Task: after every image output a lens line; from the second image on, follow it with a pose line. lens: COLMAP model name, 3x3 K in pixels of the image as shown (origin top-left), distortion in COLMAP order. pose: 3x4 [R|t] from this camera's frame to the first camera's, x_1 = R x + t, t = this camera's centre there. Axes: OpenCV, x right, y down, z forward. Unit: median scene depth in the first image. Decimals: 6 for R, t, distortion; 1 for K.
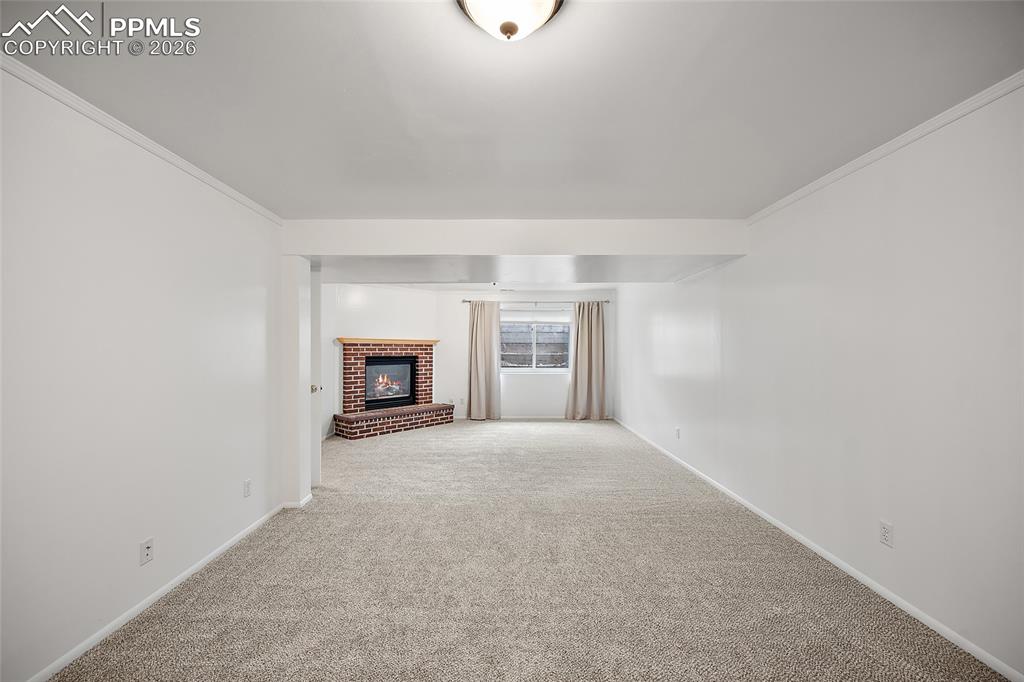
lens RADIAL K [[415.3, 0, 511.2], [0, 415.3, 347.2], [0, 0, 1]] dist [-0.000657, -0.000019]
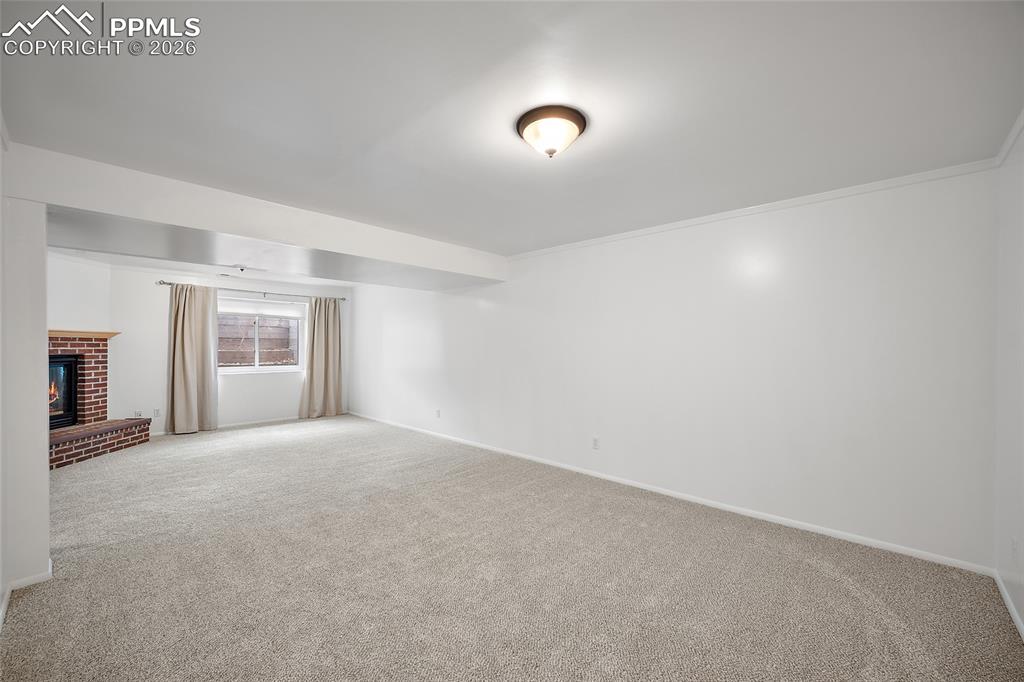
lens RADIAL K [[415.3, 0, 511.2], [0, 415.3, 347.2], [0, 0, 1]] dist [-0.000657, -0.000019]
pose [[0.673926, 0.000773, 0.738798, -0.247948], [-0.007442, 0.999956, 0.005743, -0.000346], [-0.738761, -0.009369, 0.673902, -0.000300]]
